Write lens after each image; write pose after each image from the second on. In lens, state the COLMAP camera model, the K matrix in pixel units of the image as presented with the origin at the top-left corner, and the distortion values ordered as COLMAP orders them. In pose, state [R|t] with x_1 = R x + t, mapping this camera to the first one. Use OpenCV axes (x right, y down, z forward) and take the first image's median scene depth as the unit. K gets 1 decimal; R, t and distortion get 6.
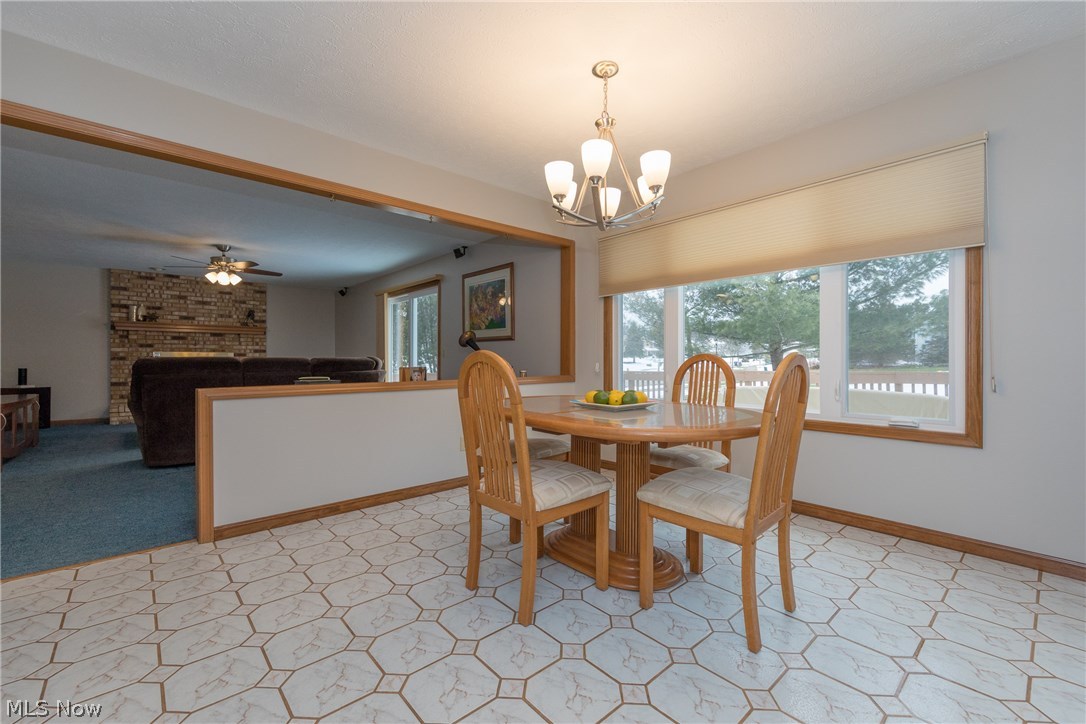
lens RADIAL K [[461.6, 0, 543.0], [0, 461.6, 362.0], [0, 0, 1]] dist [0.001493, -0.000025]
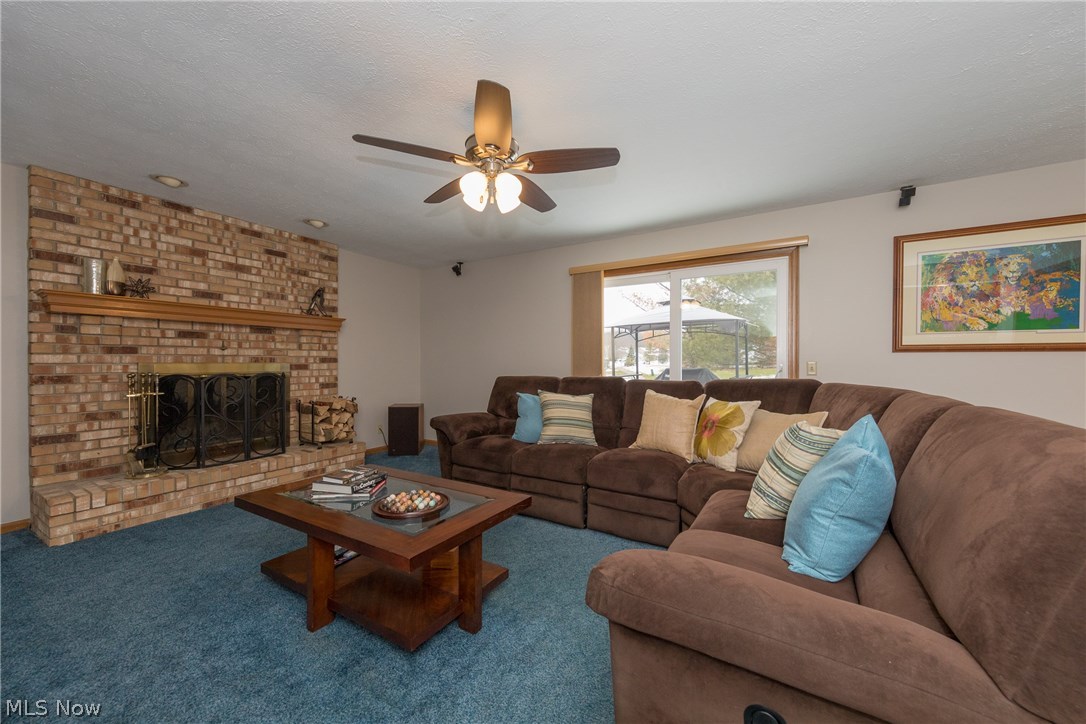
lens RADIAL K [[409.3, 0, 542.6], [0, 409.3, 365.2], [0, 0, 1]] dist [-0.001021, 0.000051]
pose [[0.954626, -0.002295, 0.297800, -0.581686], [0.001063, 0.999990, 0.004300, -0.021555], [-0.297807, -0.003789, 0.954619, 0.489903]]
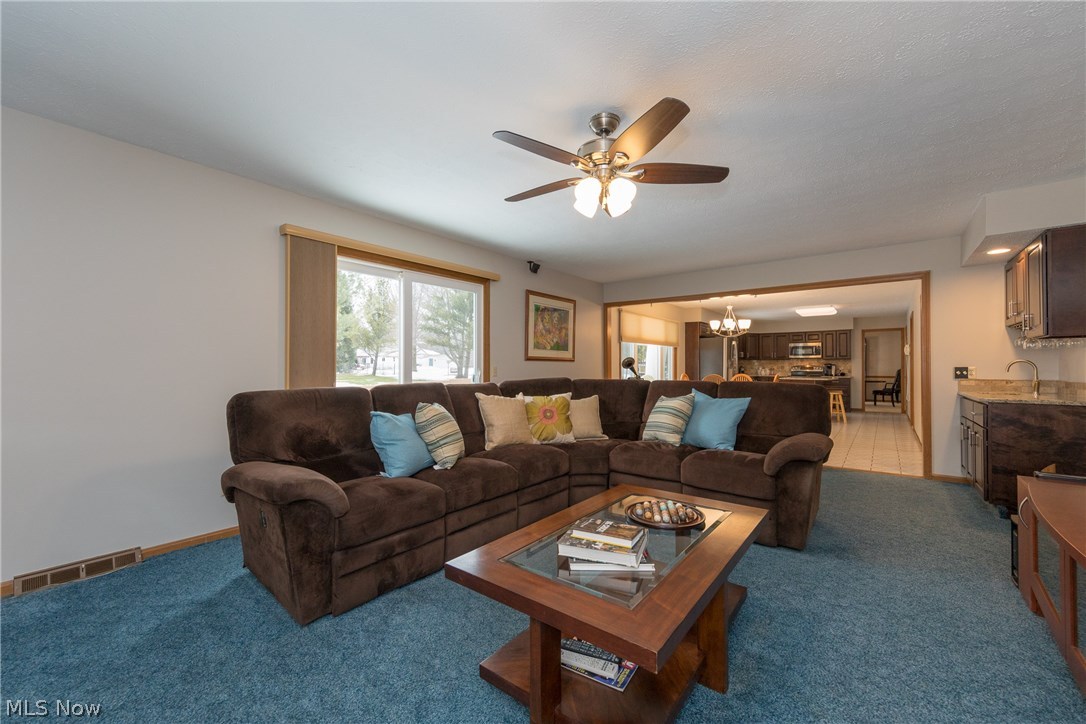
lens RADIAL K [[436.5, 0, 543.0], [0, 436.5, 362.0], [0, 0, 1]] dist [-0.000563, 0.000003]
pose [[-0.180597, 0.008518, 0.983520, -0.816484], [0.000309, 0.999963, -0.008604, -0.024229], [-0.983557, -0.001250, -0.180593, 0.867964]]
